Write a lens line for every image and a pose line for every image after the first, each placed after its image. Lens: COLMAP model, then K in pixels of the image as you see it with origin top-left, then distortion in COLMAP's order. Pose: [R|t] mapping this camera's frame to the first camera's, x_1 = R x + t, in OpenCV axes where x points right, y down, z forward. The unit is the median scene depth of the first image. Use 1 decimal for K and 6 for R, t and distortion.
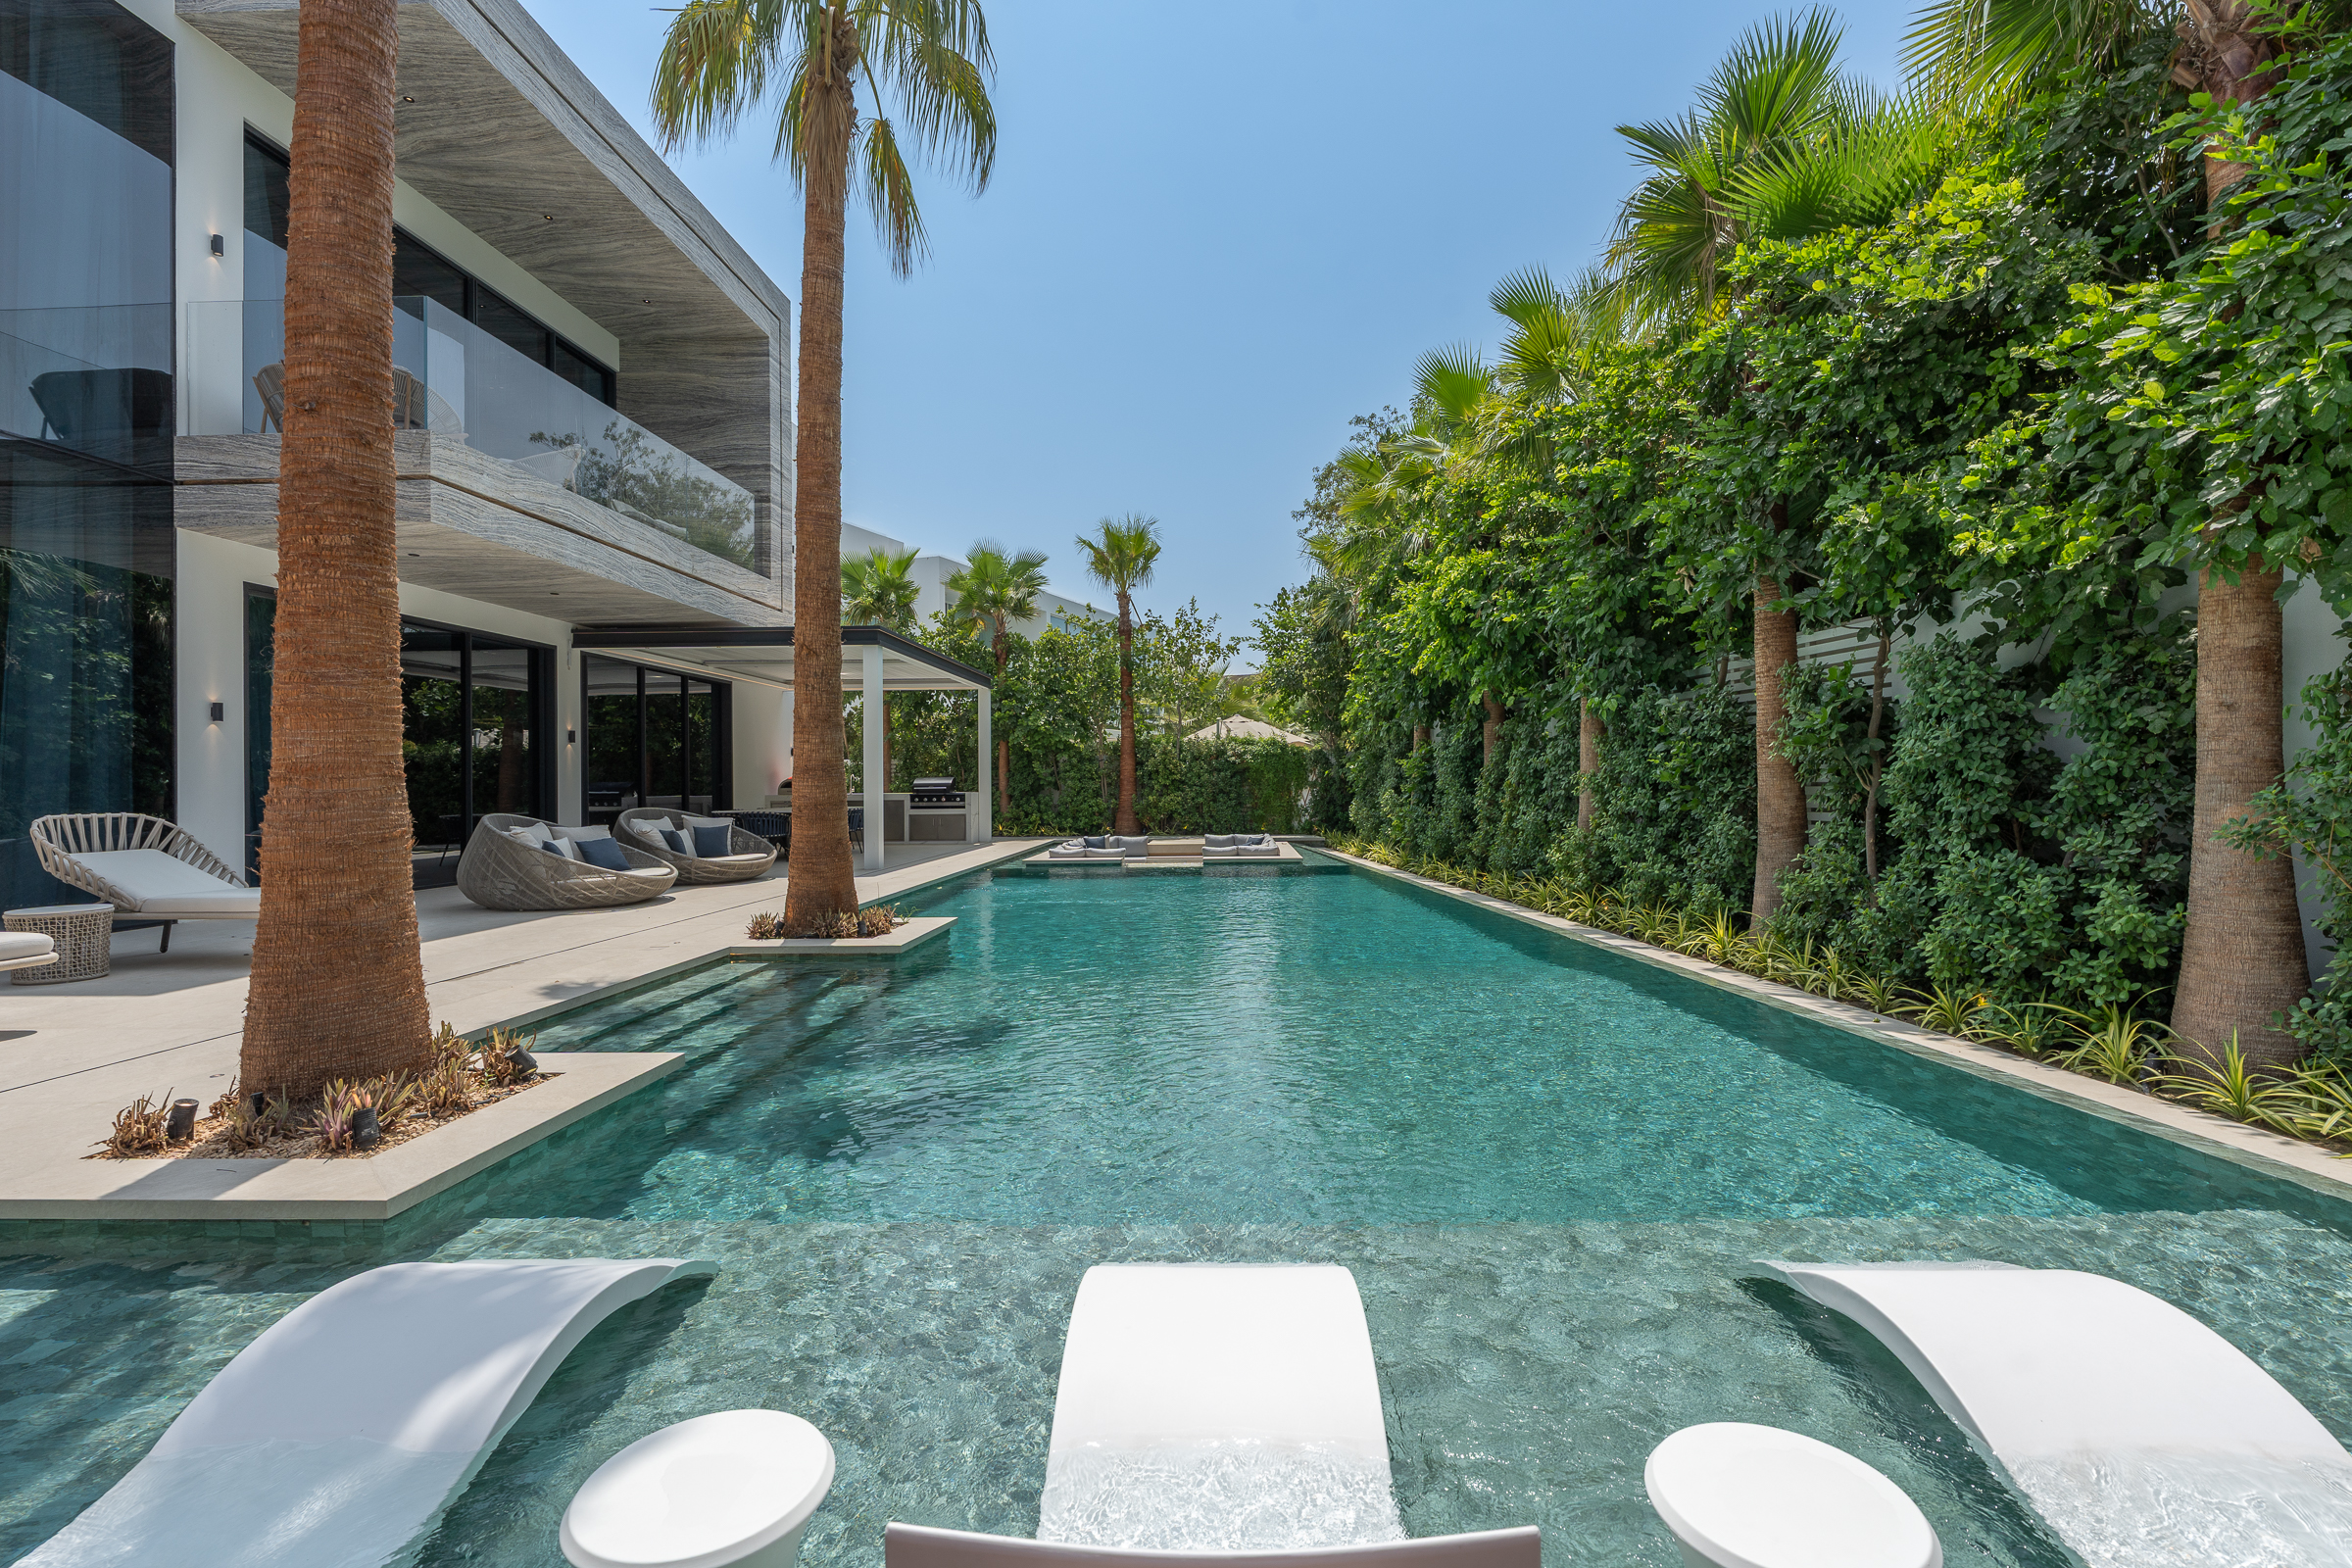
lens RADIAL K [[1073.3, 0, 1181.7], [0, 1073.3, 782.7], [0, 0, 1]] dist [0.007084, 0.000147]
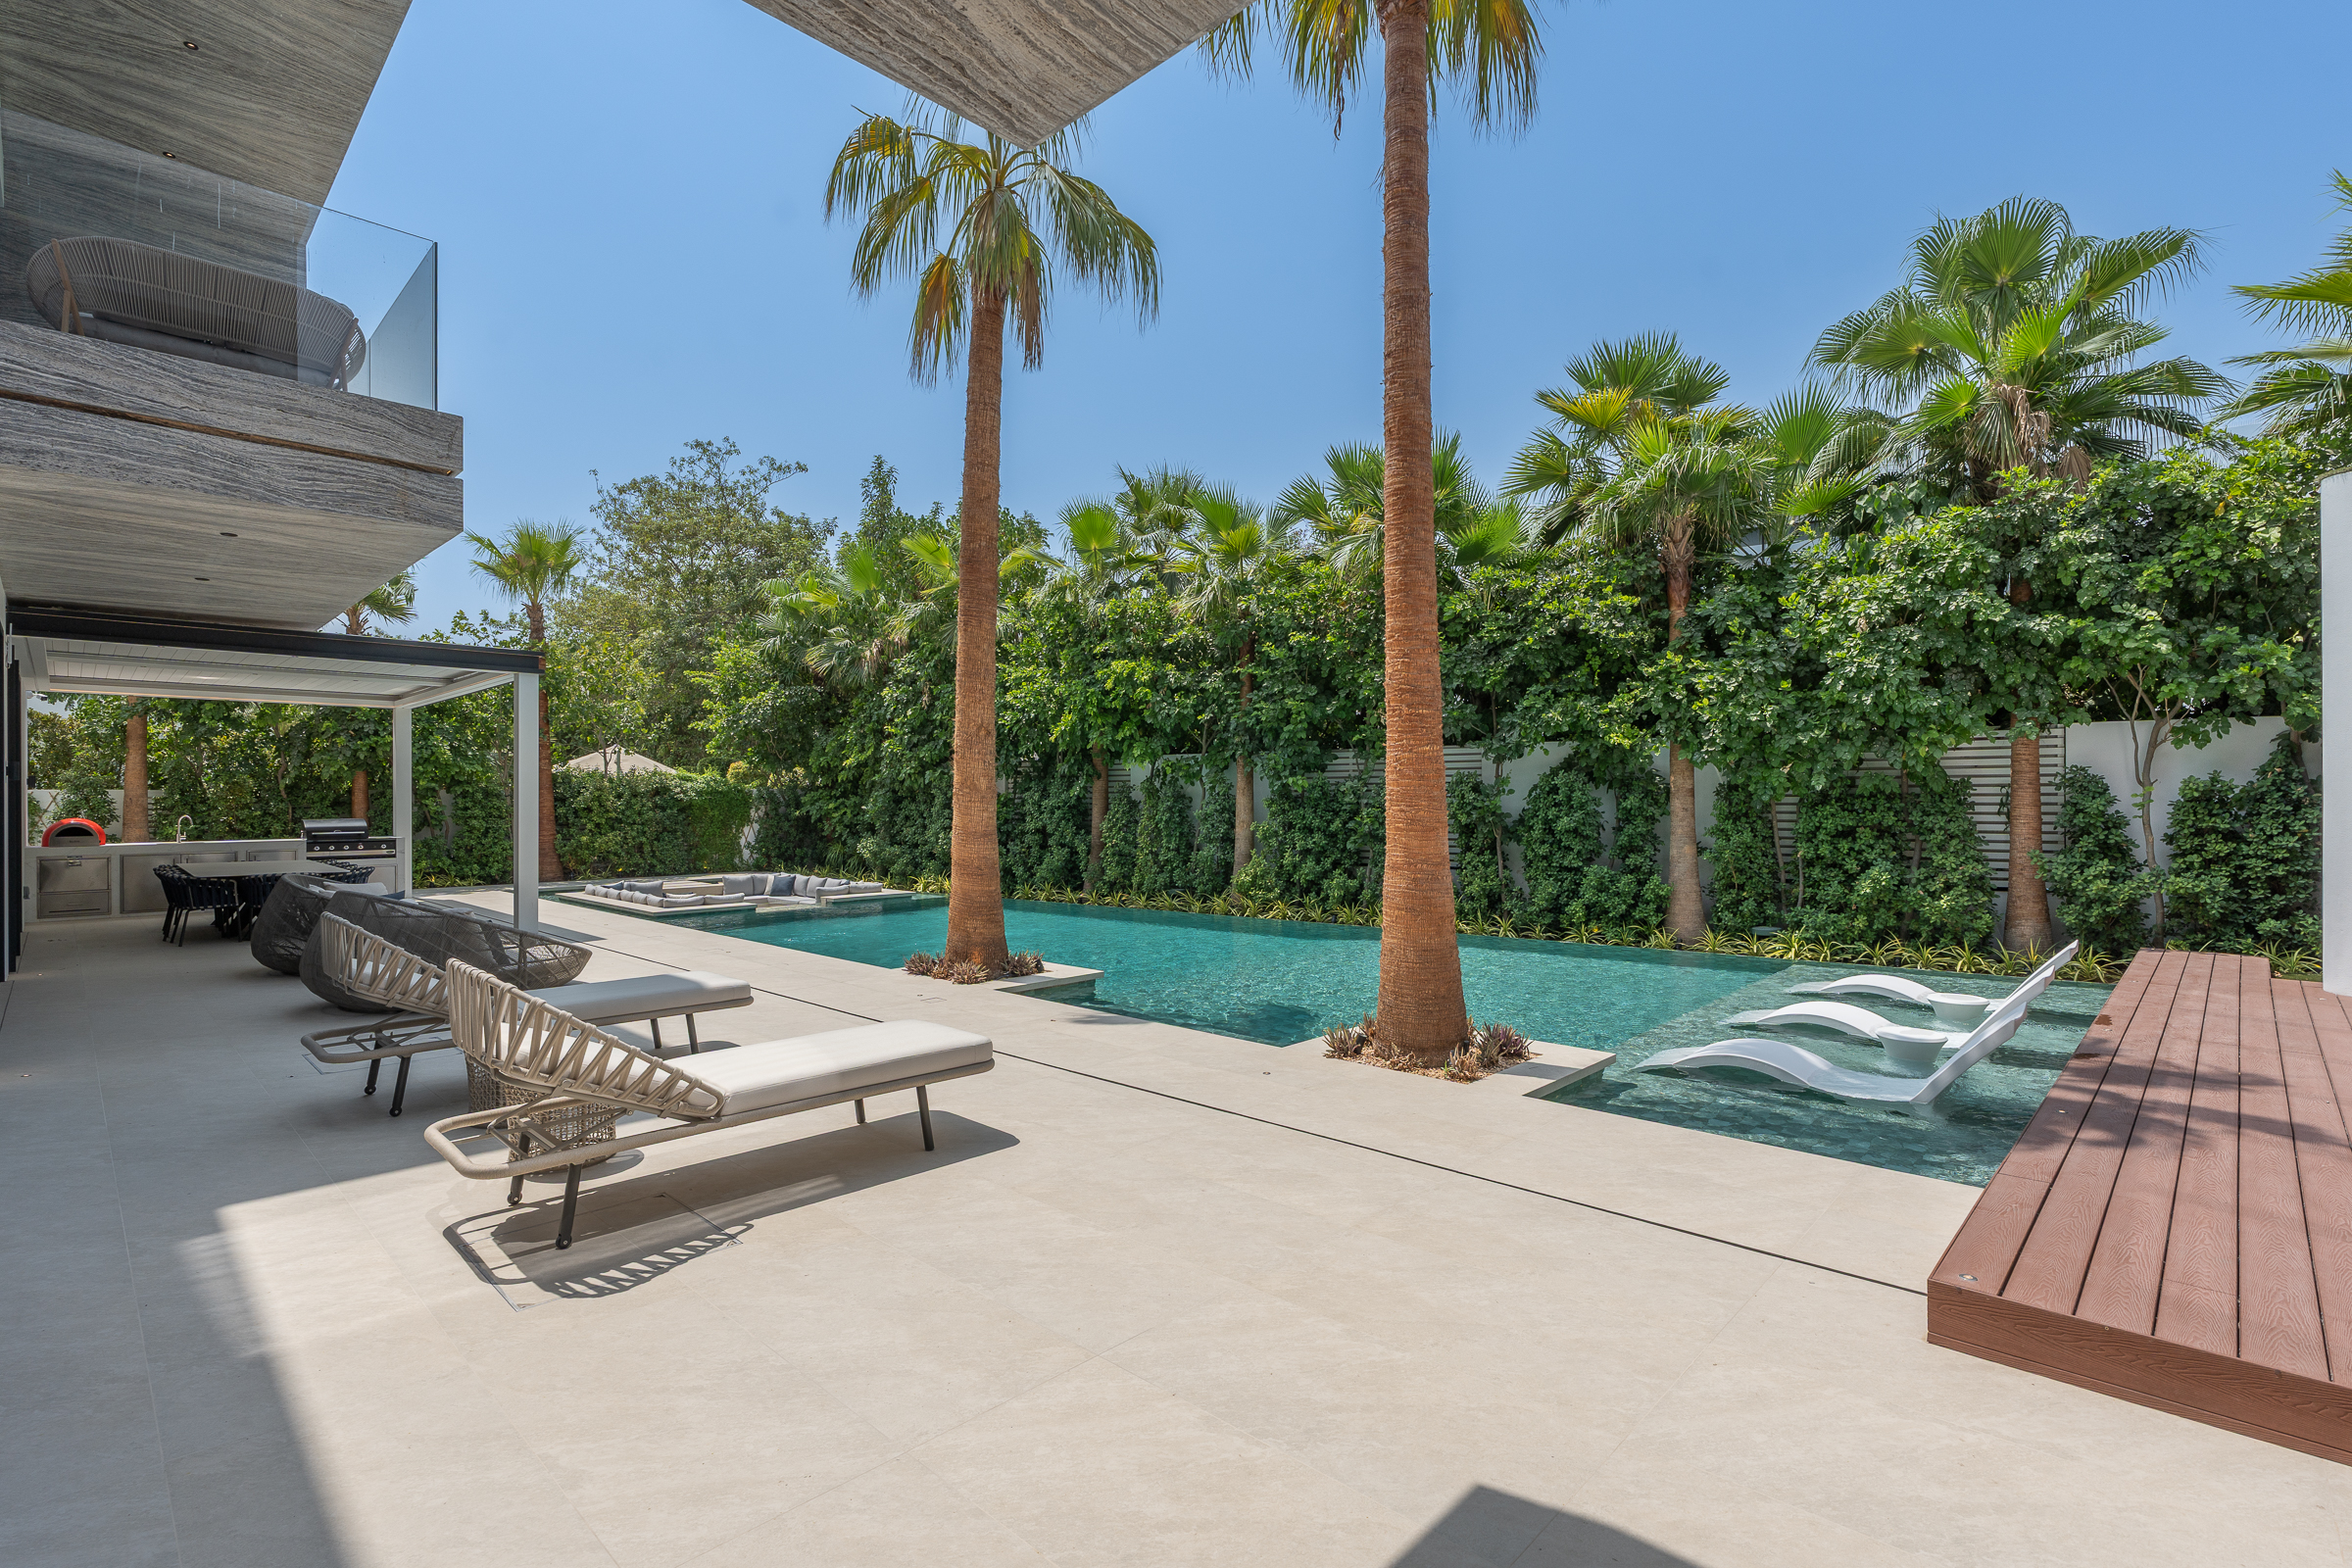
lens RADIAL K [[1073.3, 0, 1188.0], [0, 1073.3, 793.1], [0, 0, 1]] dist [0.007084, 0.000147]
pose [[0.670392, 0.010299, 0.741936, -0.357958], [-0.002461, 0.999929, -0.011656, -0.014279], [-0.742003, 0.005988, 0.670369, 0.021607]]
